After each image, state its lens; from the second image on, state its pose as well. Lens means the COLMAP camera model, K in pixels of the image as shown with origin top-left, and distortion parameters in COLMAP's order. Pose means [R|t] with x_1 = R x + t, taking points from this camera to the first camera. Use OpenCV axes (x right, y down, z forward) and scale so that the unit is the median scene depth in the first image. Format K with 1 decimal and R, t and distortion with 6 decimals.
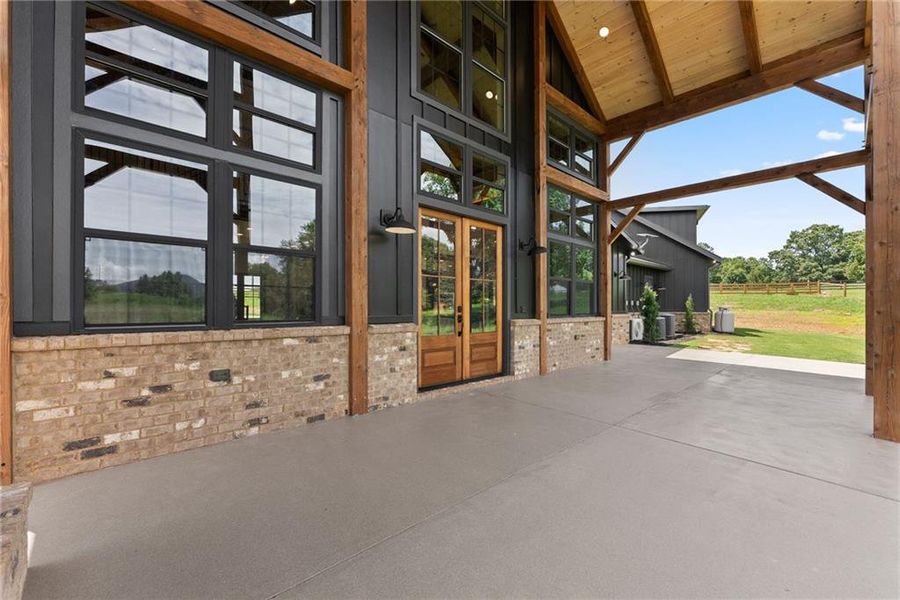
lens RADIAL K [[362.4, 0, 450.0], [0, 362.4, 300.0], [0, 0, 1]] dist [-0.000221, 0.000084]
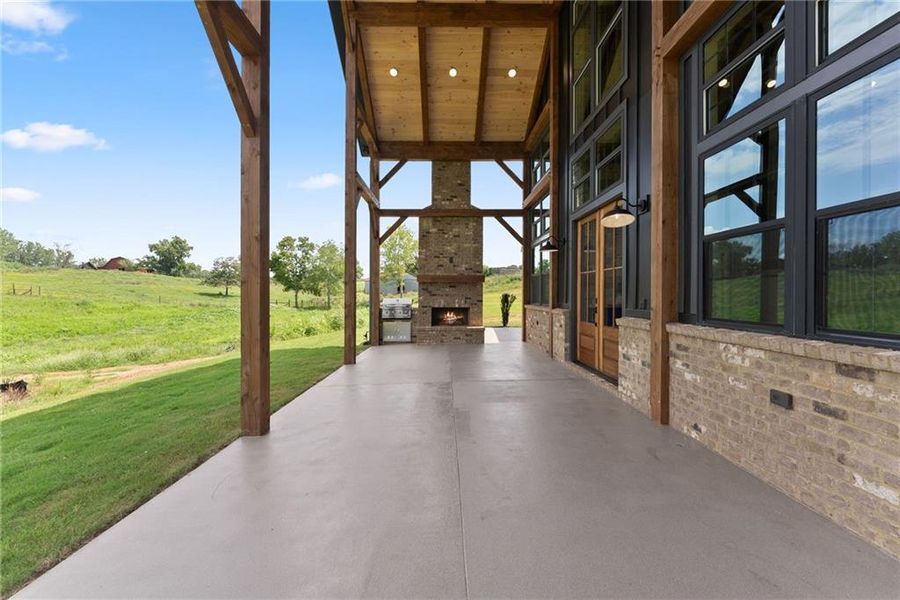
lens RADIAL K [[362.4, 0, 450.0], [0, 362.4, 300.0], [0, 0, 1]] dist [-0.000221, 0.000084]
pose [[-0.655262, 0.007916, -0.755361, 0.847047], [0.007625, 0.999963, 0.003865, 0.013654], [0.755364, -0.003227, -0.655298, 1.075659]]
